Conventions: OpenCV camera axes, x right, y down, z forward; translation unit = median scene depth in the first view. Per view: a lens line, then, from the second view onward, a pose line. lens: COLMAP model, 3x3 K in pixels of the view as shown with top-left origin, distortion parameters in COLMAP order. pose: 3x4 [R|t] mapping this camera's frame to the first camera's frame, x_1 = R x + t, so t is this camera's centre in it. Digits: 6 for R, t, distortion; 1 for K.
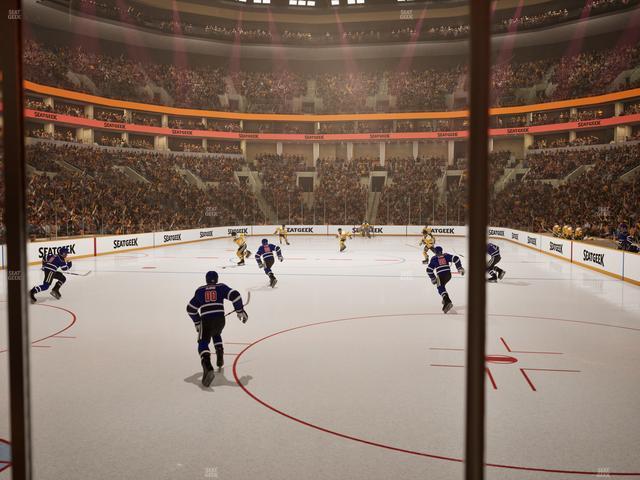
lens RADIAL K [[595.4, 0, 320.0], [0, 595.4, 240.0], [0, 0, 1]] dist [-0.001177, -0.002802]
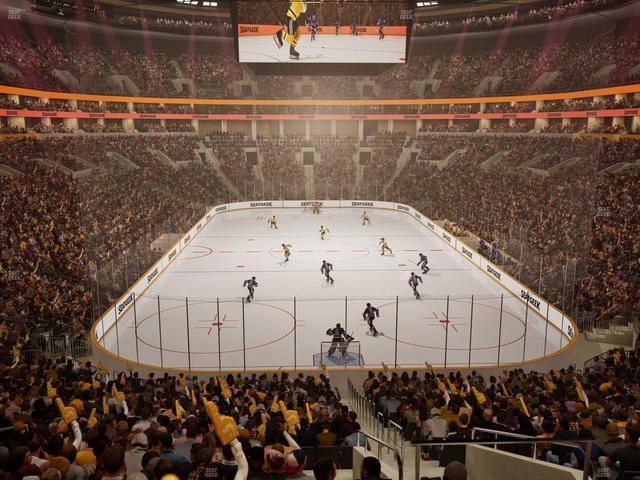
lens RADIAL K [[602.6, 0, 320.0], [0, 602.6, 240.0], [0, 0, 1]] dist [-0.002730, -0.000062]
pose [[0.979177, -0.037825, 0.199455, -0.145610], [0.010025, 0.990299, 0.138591, -0.100271], [-0.202762, -0.133705, 0.970057, -0.295611]]
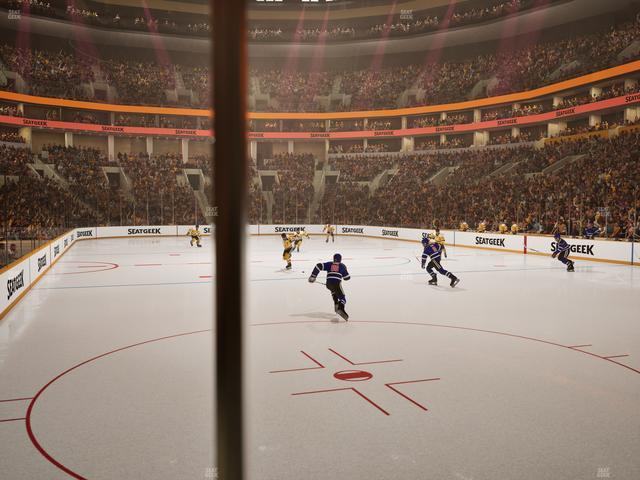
lens RADIAL K [[602.6, 0, 320.0], [0, 602.6, 240.0], [0, 0, 1]] dist [-0.002730, -0.000062]
pose [[0.873123, -0.024088, 0.486904, -0.200629], [0.024171, 0.999689, 0.006114, -0.001864], [-0.486900, 0.006430, 0.873434, 0.051938]]
